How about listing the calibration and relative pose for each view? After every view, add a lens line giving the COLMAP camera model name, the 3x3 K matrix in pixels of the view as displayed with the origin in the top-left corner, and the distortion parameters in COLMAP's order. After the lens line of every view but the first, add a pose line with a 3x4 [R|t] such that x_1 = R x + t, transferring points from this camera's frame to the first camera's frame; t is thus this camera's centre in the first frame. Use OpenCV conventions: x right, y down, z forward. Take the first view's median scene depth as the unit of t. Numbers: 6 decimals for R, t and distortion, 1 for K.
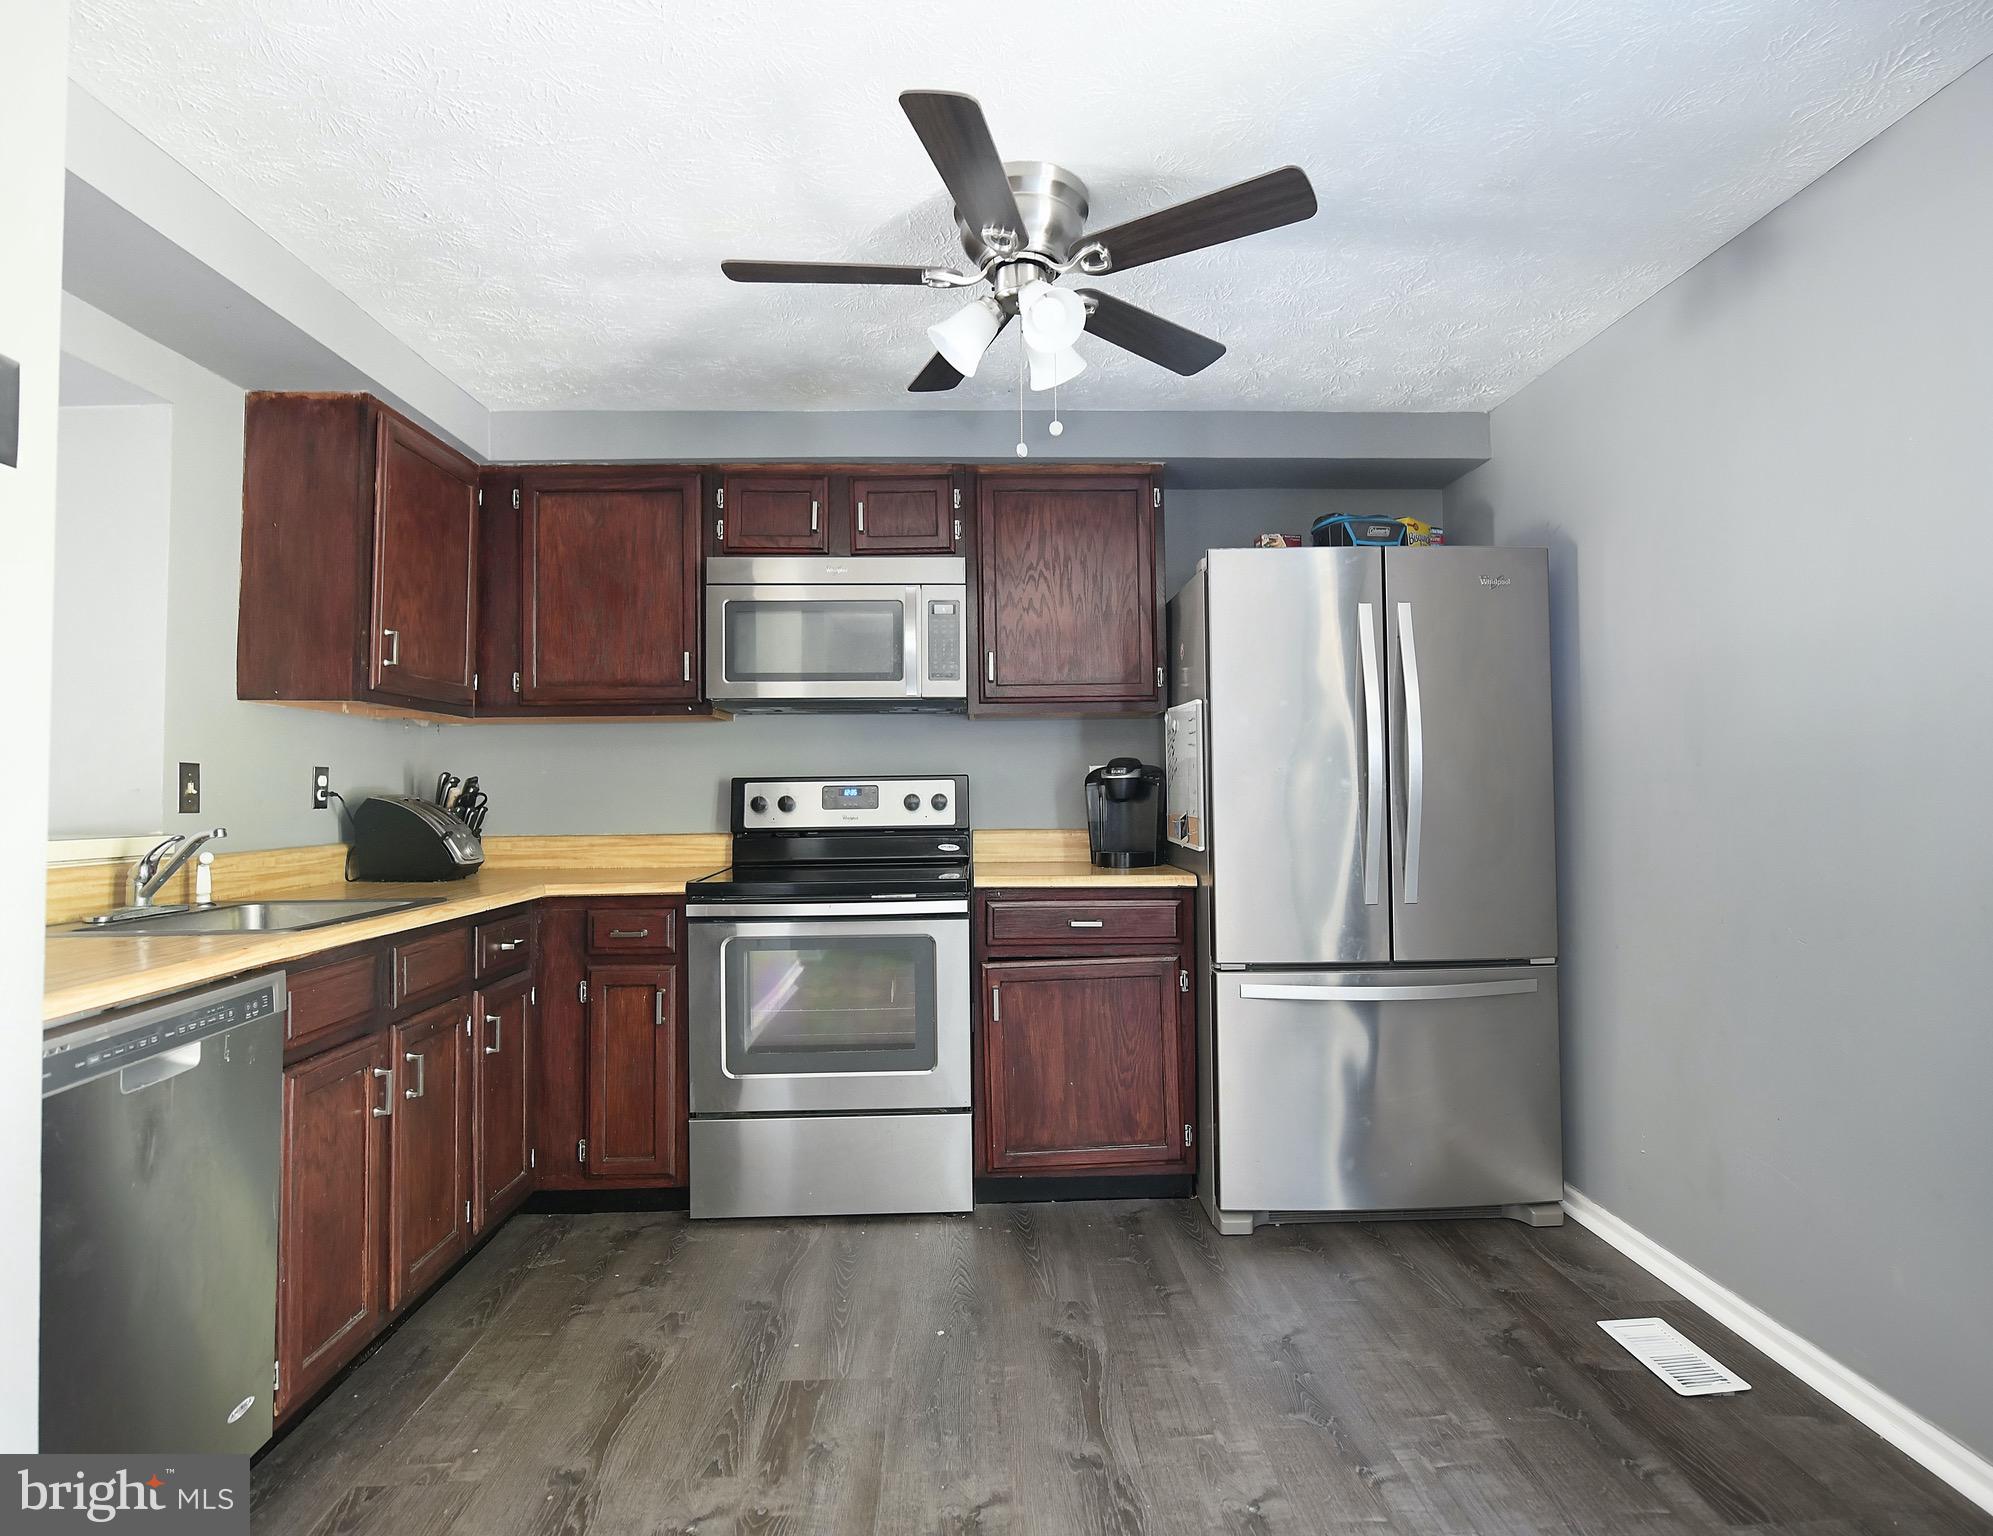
lens RADIAL K [[1120.1, 0, 1001.2], [0, 1120.1, 755.0], [0, 0, 1]] dist [-0.005413, -0.000818]
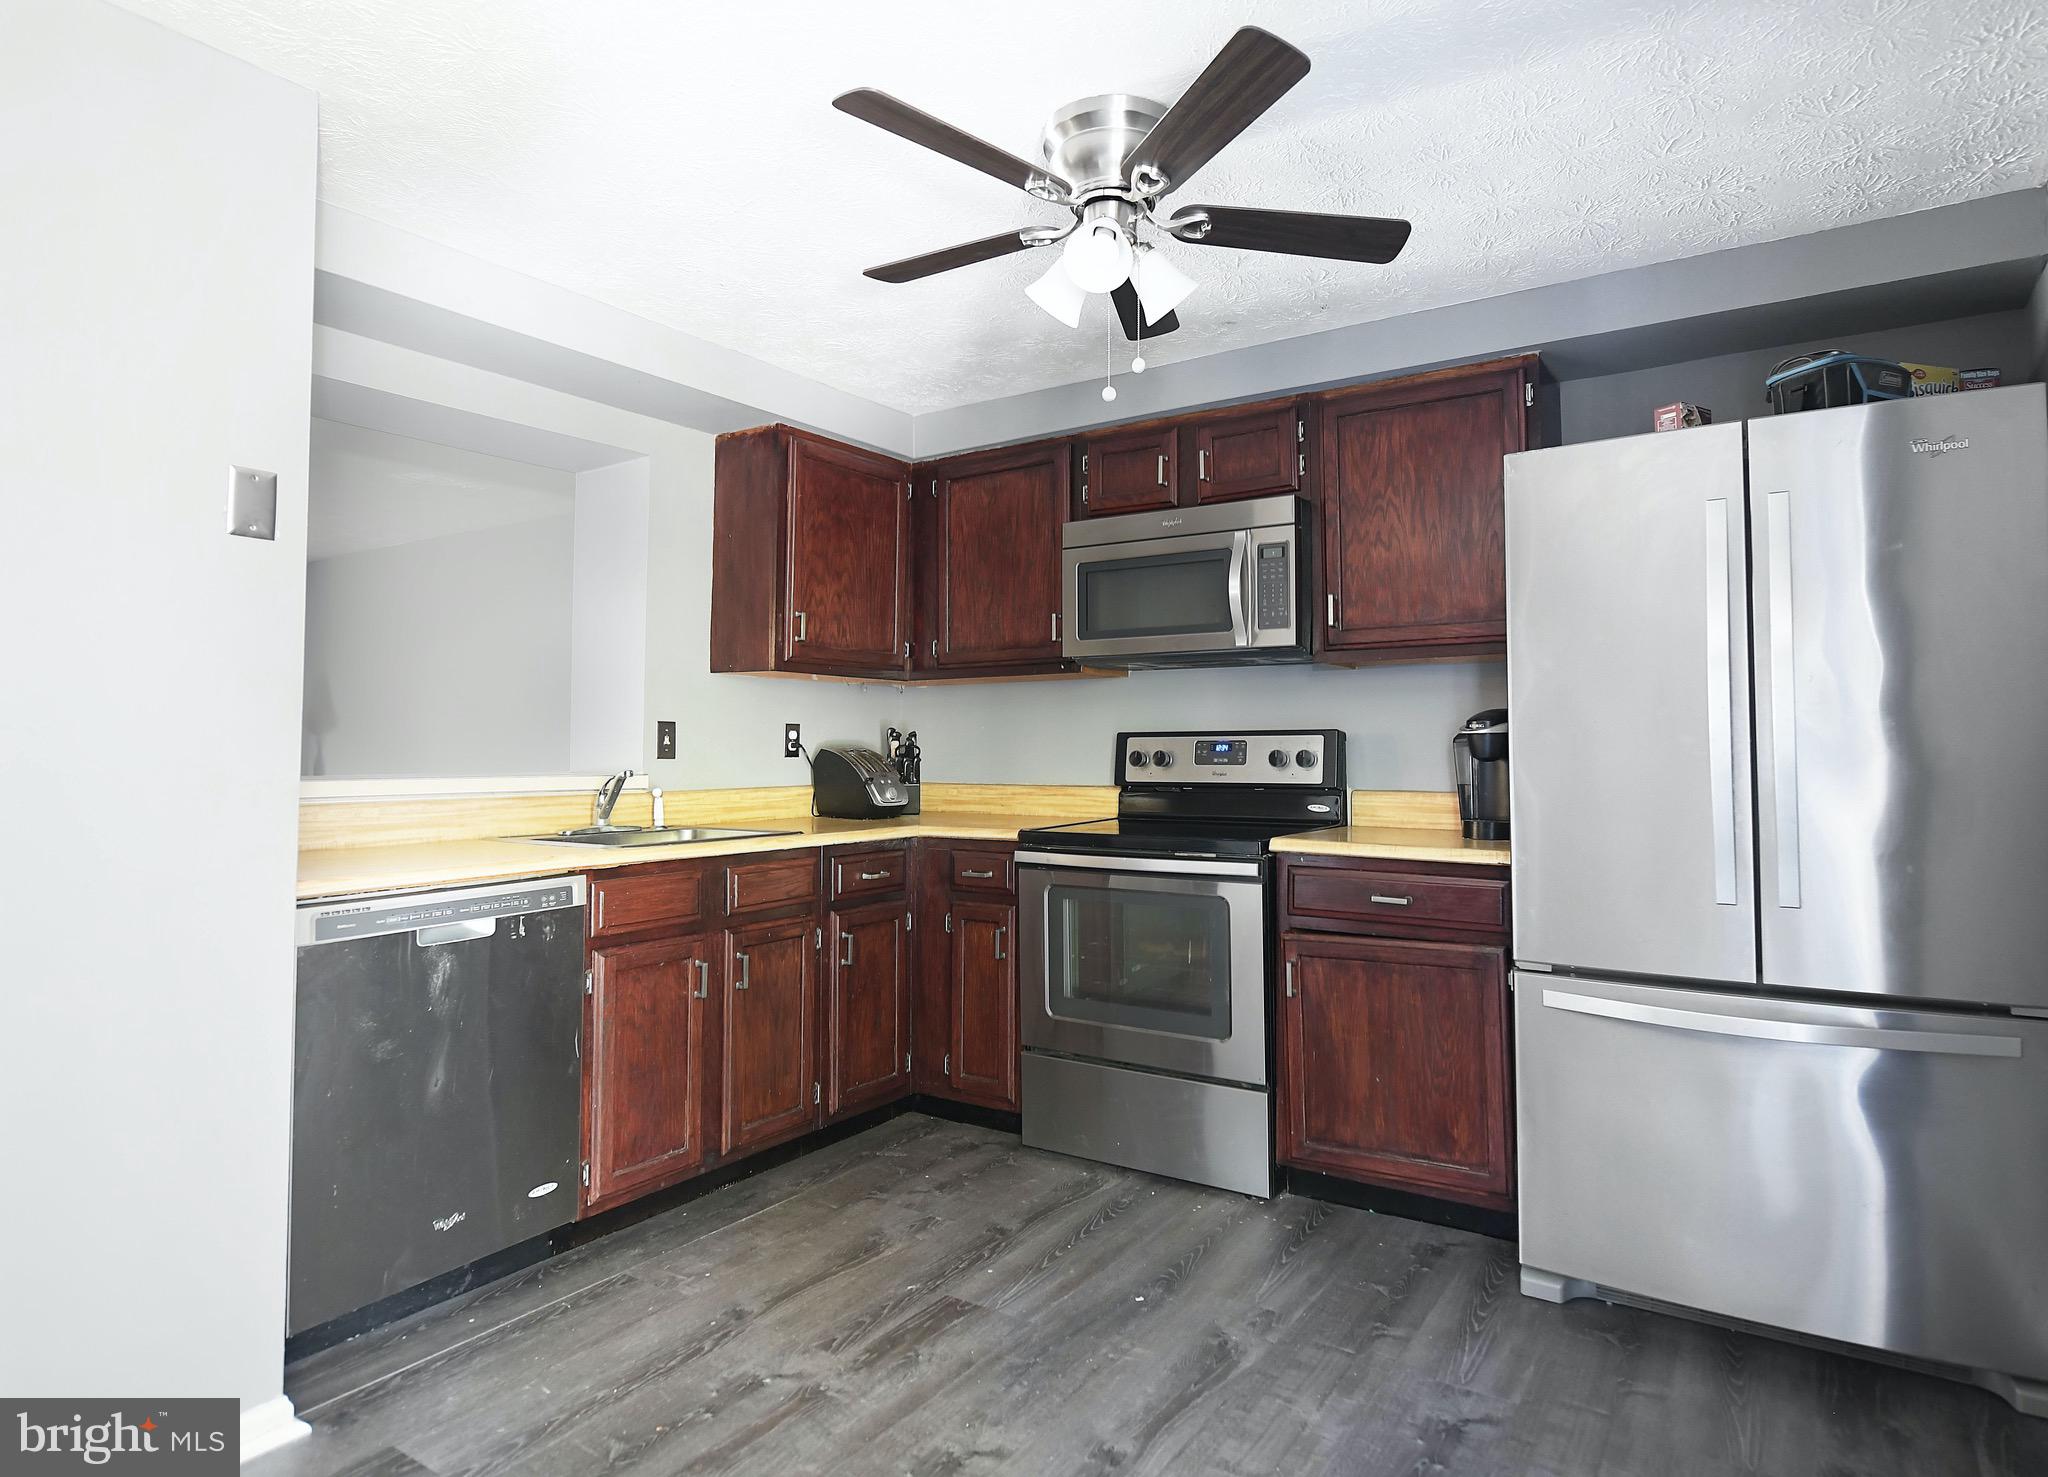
lens RADIAL K [[1167.5, 0, 1062.6], [0, 1167.5, 705.8], [0, 0, 1]] dist [0.000174, -0.000386]
pose [[0.818543, -0.012139, -0.574317, 0.396823], [0.011674, 0.999922, -0.004496, 0.000266], [0.574326, -0.003024, 0.818621, 0.107518]]
